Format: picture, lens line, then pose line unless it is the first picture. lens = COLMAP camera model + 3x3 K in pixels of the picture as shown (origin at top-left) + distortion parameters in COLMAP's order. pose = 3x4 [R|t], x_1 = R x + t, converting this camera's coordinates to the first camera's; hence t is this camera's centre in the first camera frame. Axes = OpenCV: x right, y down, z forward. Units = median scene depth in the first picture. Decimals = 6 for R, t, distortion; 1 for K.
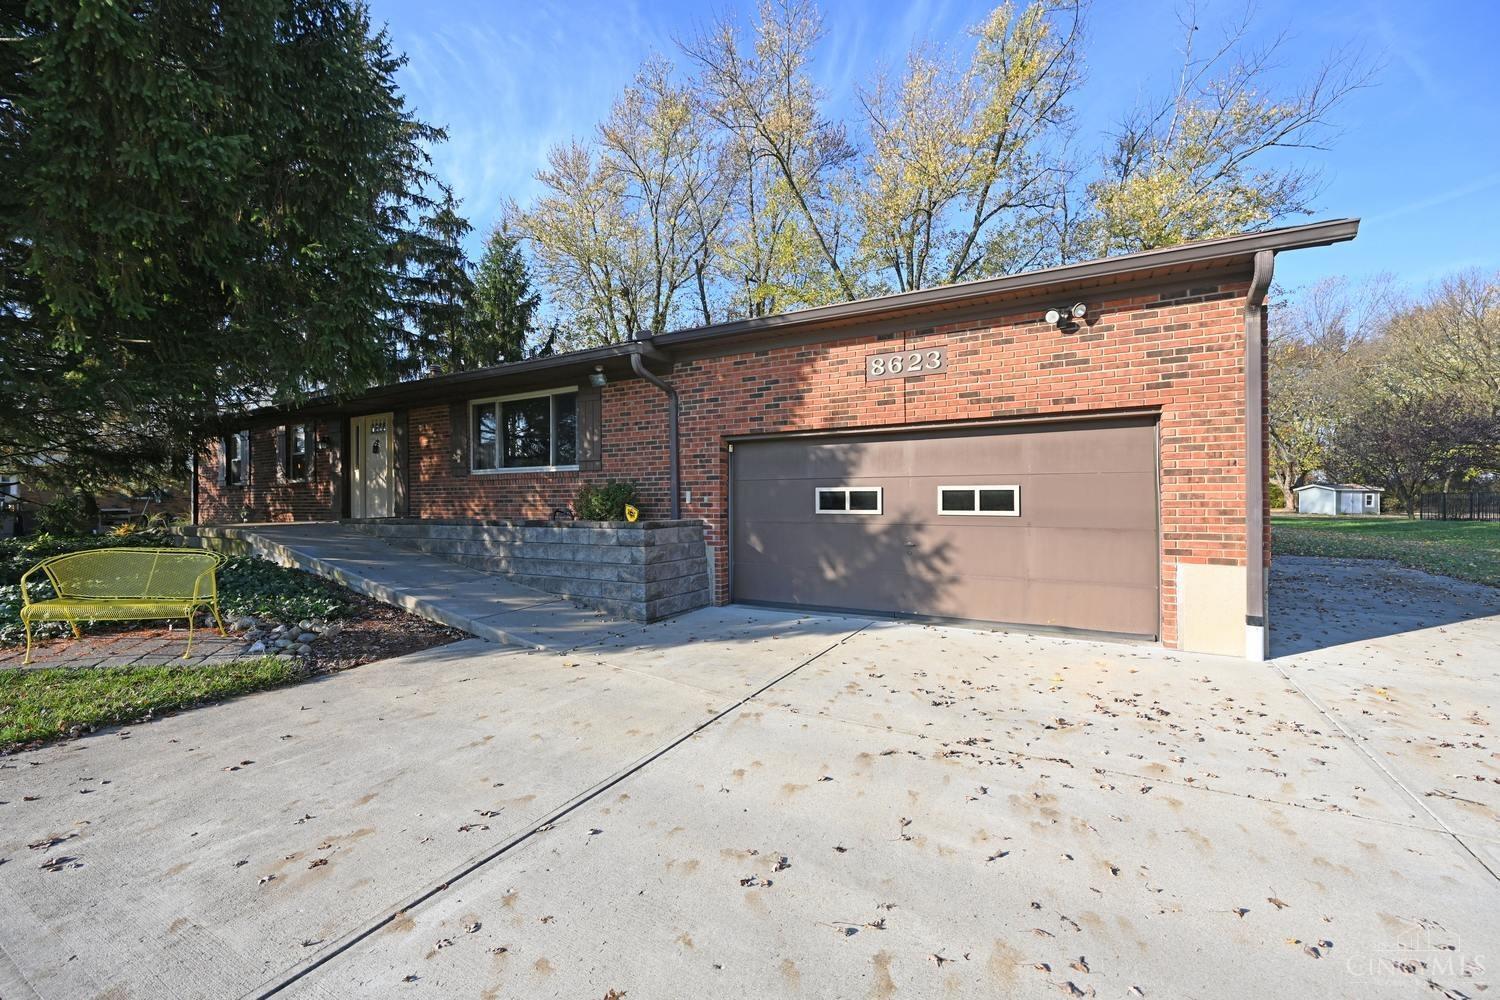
lens RADIAL K [[575.6, 0, 748.6], [0, 575.6, 486.6], [0, 0, 1]] dist [-0.000927, -0.000136]
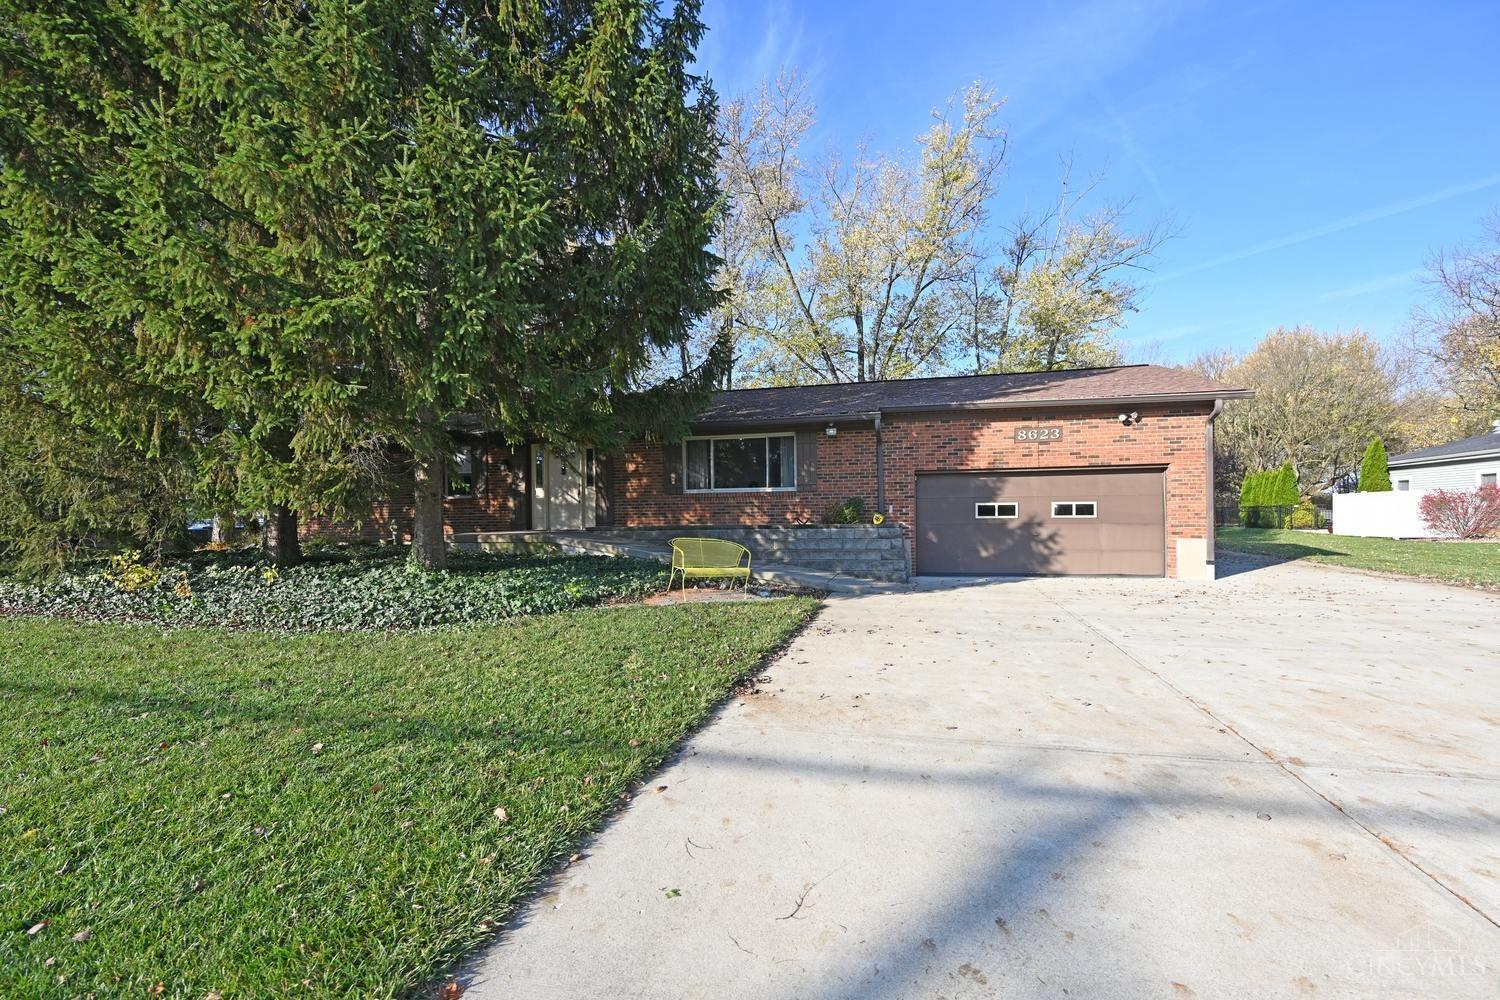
lens RADIAL K [[593.1, 0, 753.5], [0, 593.1, 504.3], [0, 0, 1]] dist [-0.000472, -0.000252]
pose [[0.965234, -0.001378, 0.261383, -0.999966], [0.000062, 0.999987, 0.005043, -0.002494], [-0.261387, -0.004851, 0.965222, -0.526792]]
